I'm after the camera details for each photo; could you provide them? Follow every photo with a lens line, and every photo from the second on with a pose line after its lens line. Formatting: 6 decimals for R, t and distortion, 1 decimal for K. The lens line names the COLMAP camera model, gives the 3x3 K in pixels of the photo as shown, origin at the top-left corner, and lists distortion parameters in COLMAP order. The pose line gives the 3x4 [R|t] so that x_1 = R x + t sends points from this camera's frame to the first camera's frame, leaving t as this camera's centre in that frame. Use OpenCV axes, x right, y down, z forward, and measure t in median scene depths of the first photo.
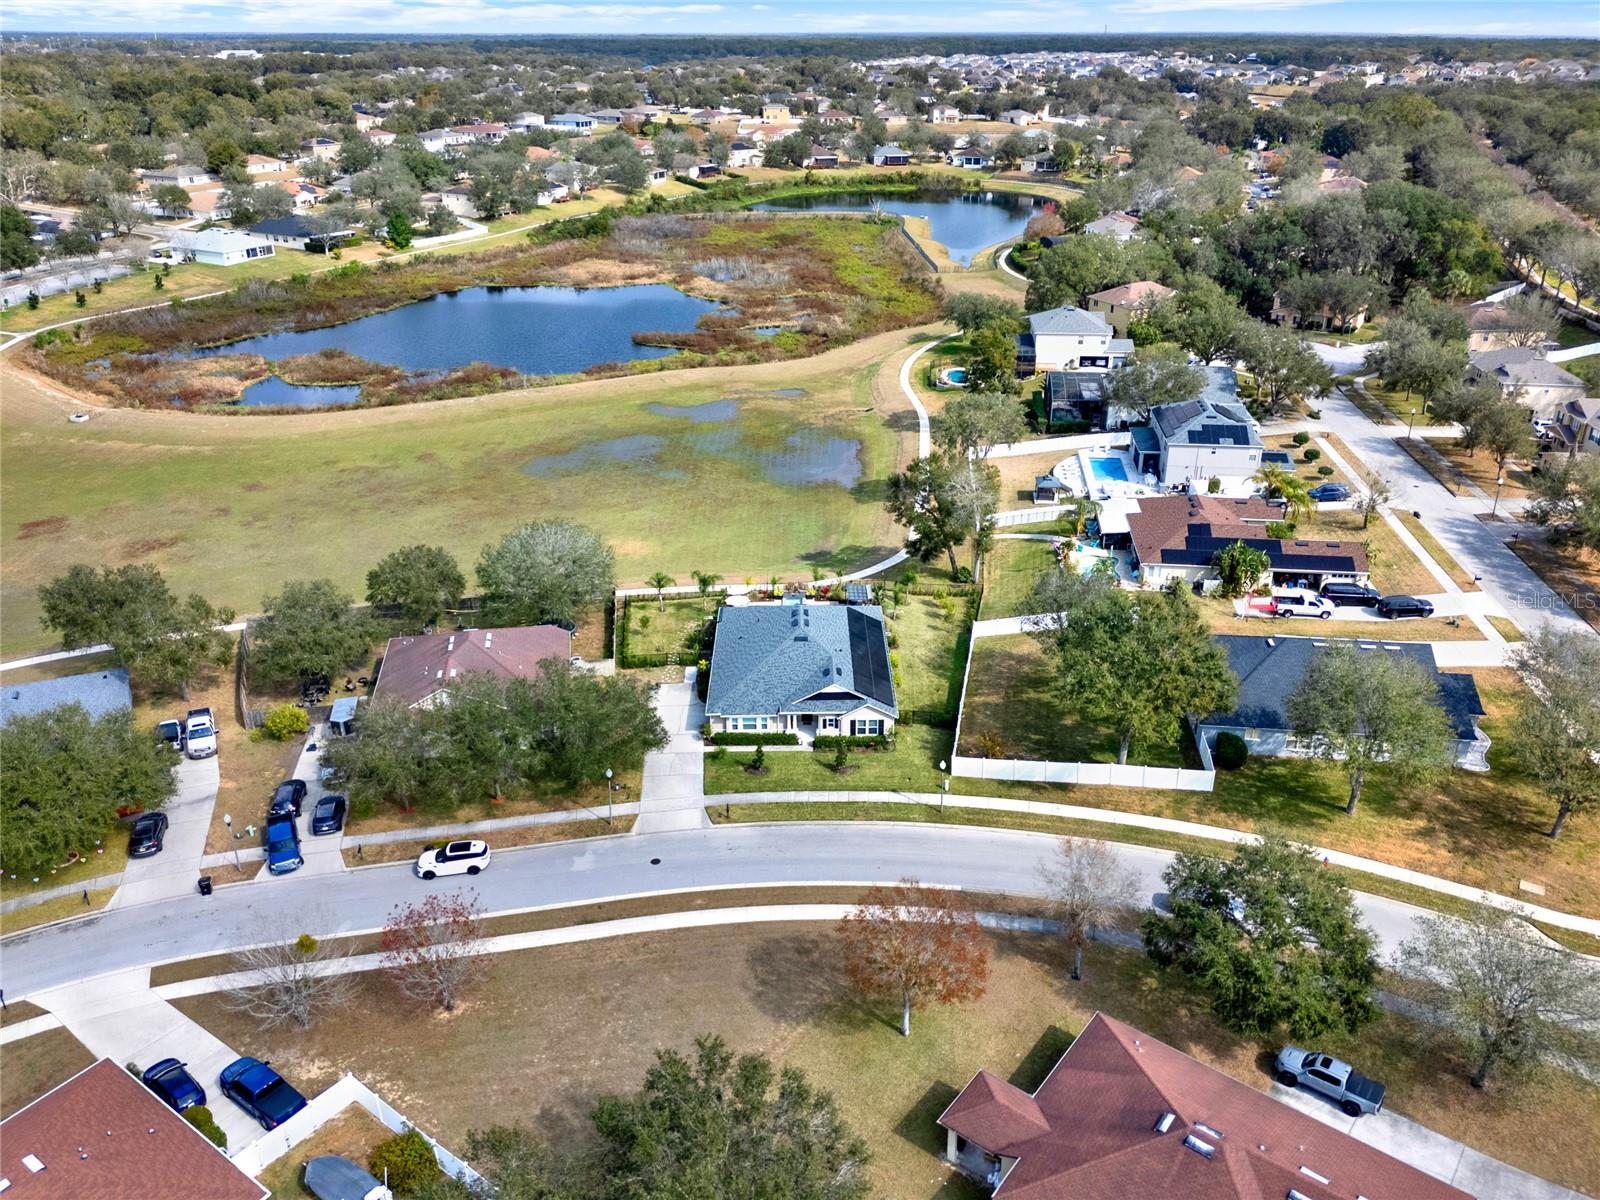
lens RADIAL K [[1196.1, 0, 800.0], [0, 1196.1, 600.0], [0, 0, 1]] dist [0.081336, -0.100463]
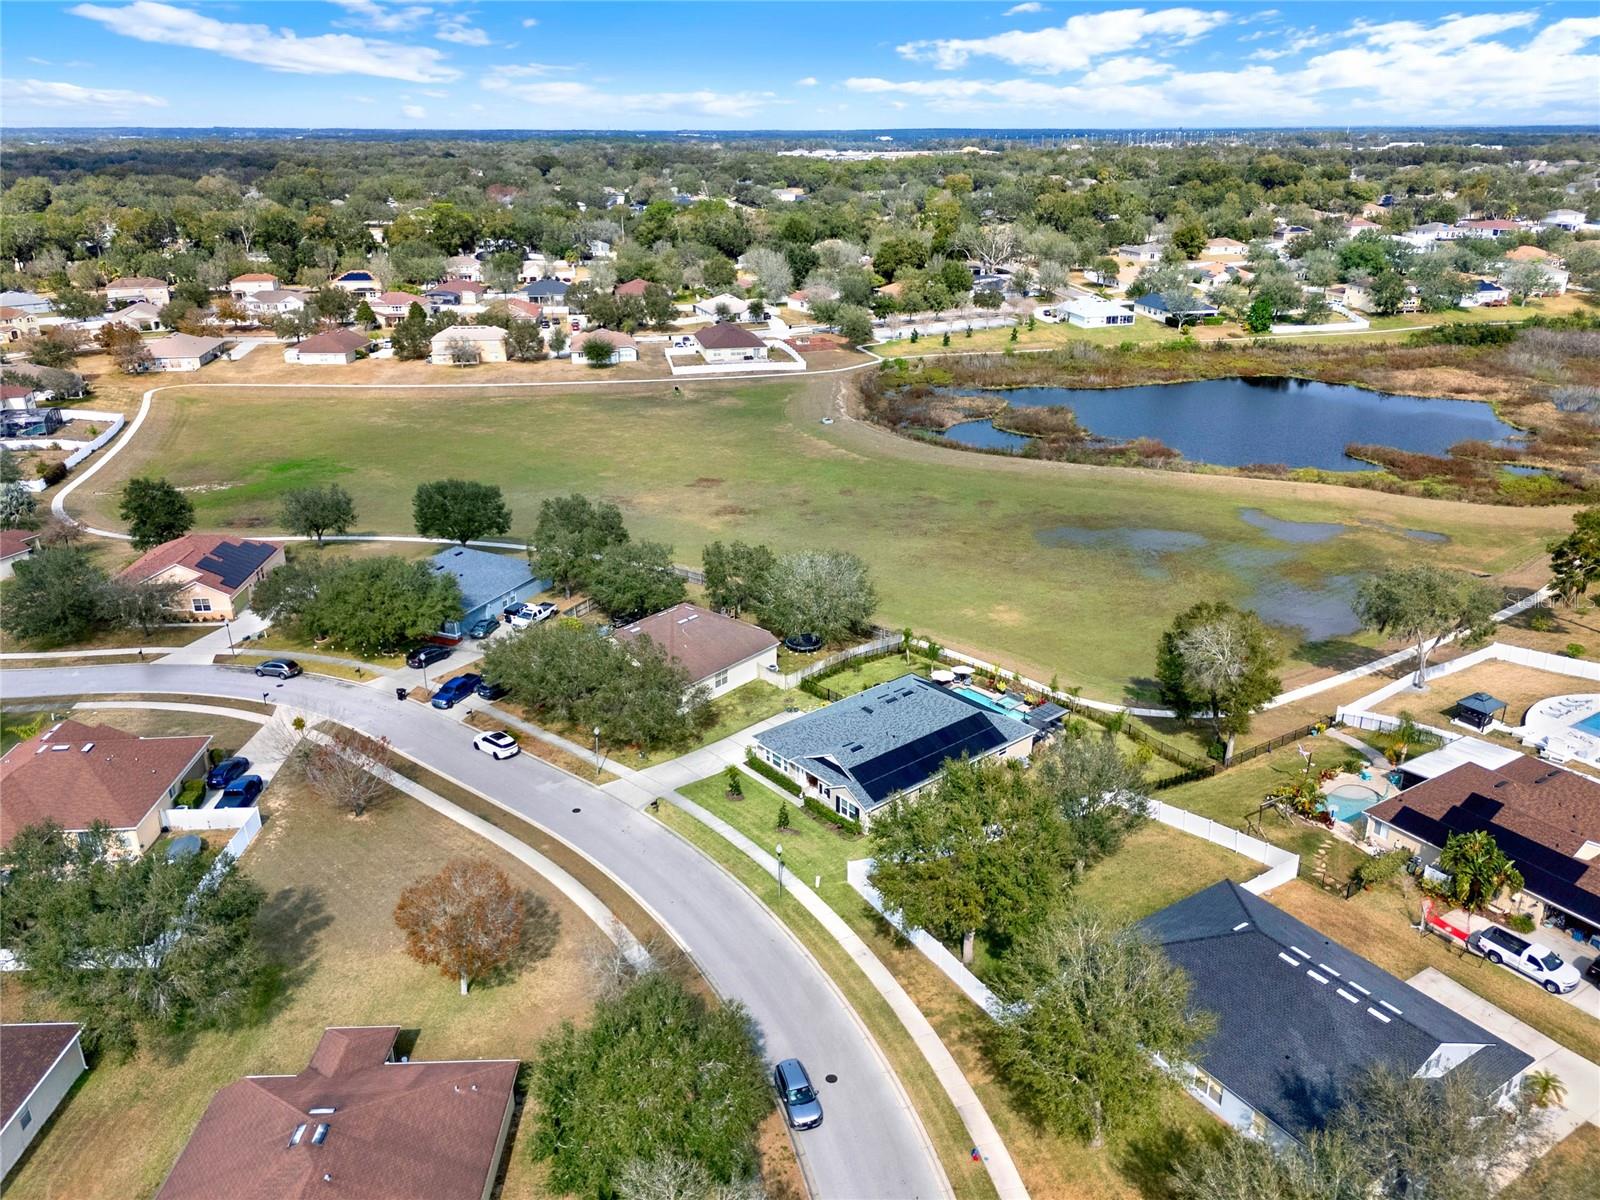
lens RADIAL K [[1196.1, 0, 800.0], [0, 1196.1, 600.0], [0, 0, 1]] dist [0.081336, -0.100463]
pose [[0.632072, 0.282058, -0.721754, 0.230529], [-0.328107, 0.941206, 0.080481, -0.040192], [0.702019, 0.185943, 0.687455, 0.090091]]
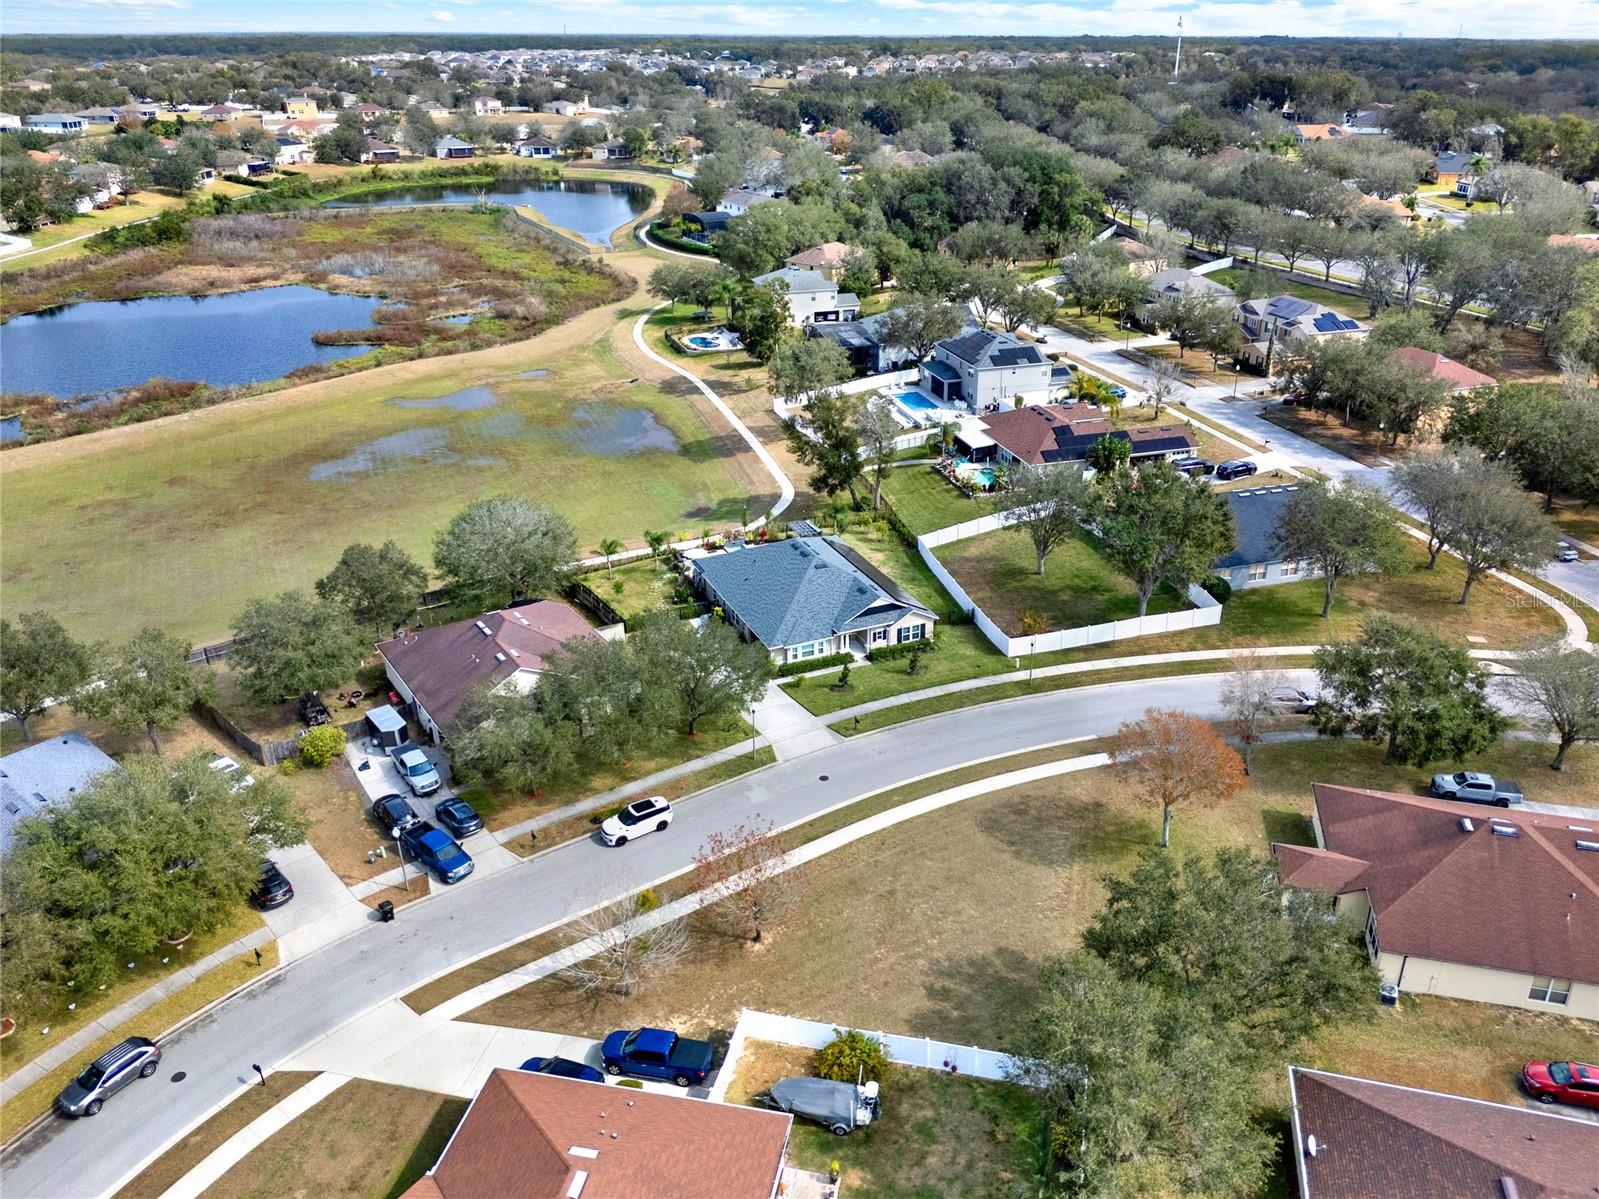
lens RADIAL K [[1207.1, 0, 778.5], [0, 1207.1, 600.8], [0, 0, 1]] dist [0.084759, -0.097029]
pose [[0.918778, -0.167642, 0.357412, -0.143973], [0.169521, 0.985175, 0.026315, 0.009941], [-0.356524, 0.036411, 0.933576, 0.013268]]
